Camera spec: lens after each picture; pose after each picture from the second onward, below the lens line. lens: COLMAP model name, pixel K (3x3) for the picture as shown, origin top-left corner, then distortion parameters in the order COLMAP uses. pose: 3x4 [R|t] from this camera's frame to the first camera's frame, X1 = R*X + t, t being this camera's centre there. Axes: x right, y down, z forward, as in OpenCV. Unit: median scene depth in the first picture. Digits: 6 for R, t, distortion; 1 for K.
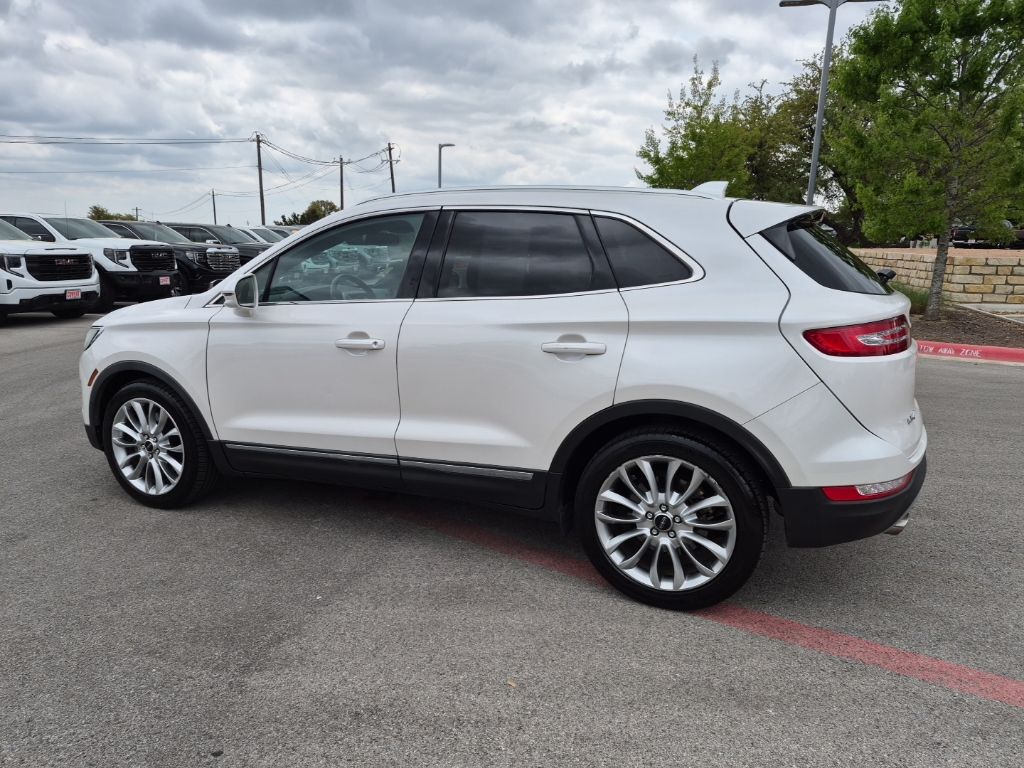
lens RADIAL K [[722.0, 0, 500.5], [0, 722.0, 391.0], [0, 0, 1]] dist [0.090320, -0.097664]
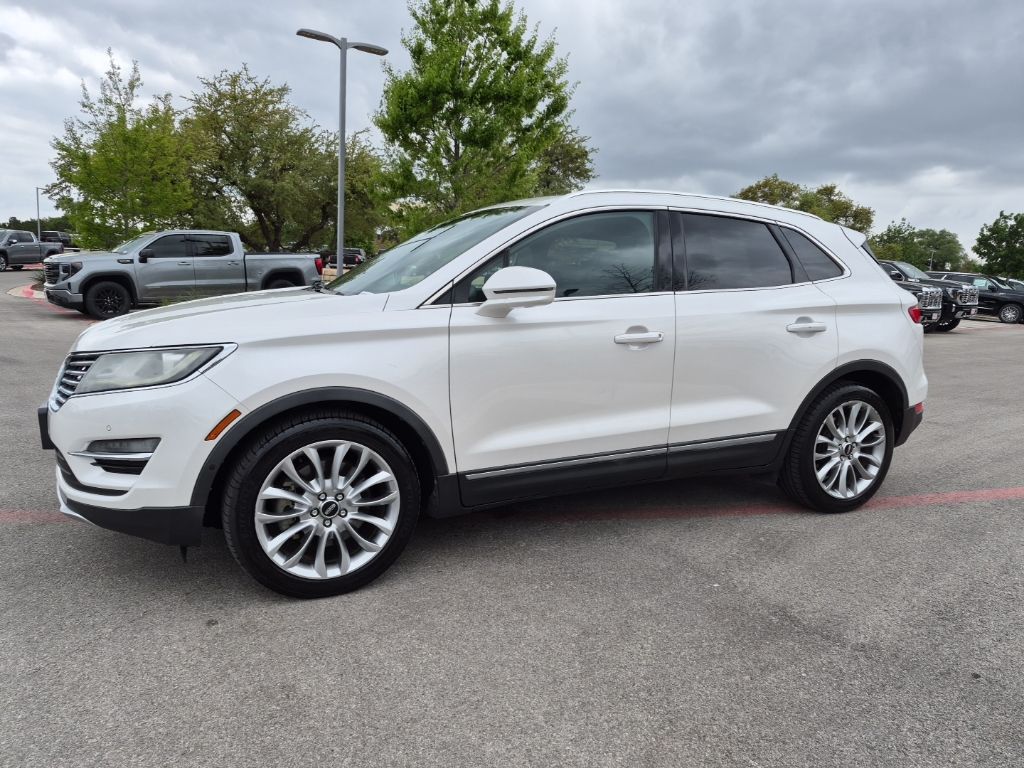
lens RADIAL K [[722.0, 0, 510.8], [0, 722.0, 388.3], [0, 0, 1]] dist [0.078735, -0.085696]
pose [[0.641835, -0.099917, 0.760306, -0.885910], [0.121544, 0.992197, 0.027787, -0.037724], [-0.757149, 0.074576, 0.648971, 0.406603]]
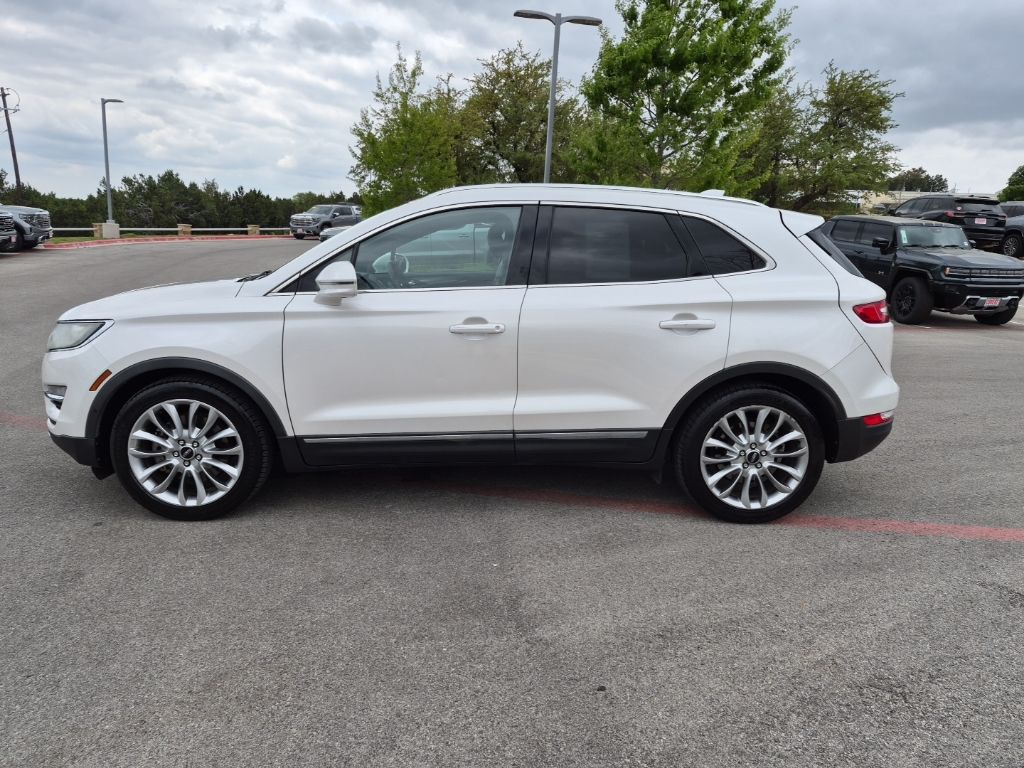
lens RADIAL K [[722.0, 0, 510.8], [0, 722.0, 388.3], [0, 0, 1]] dist [0.078735, -0.085696]
pose [[0.892412, -0.073053, 0.445268, -0.517733], [0.062256, 0.997304, 0.038850, -0.013086], [-0.446905, -0.006949, 0.894554, 0.025865]]
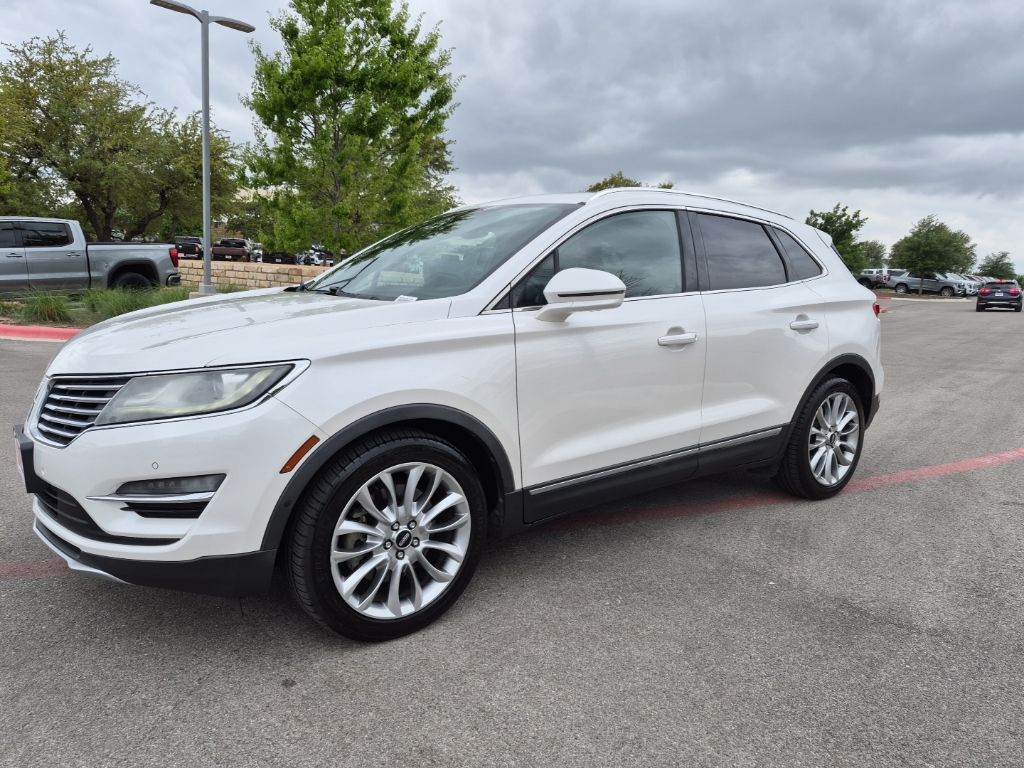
lens RADIAL K [[721.1, 0, 515.0], [0, 721.1, 378.9], [0, 0, 1]] dist [0.070104, -0.059485]
pose [[0.462374, -0.118265, 0.878763, -0.968182], [0.146224, 0.987666, 0.055983, -0.082402], [-0.874545, 0.102611, 0.473964, 0.604022]]
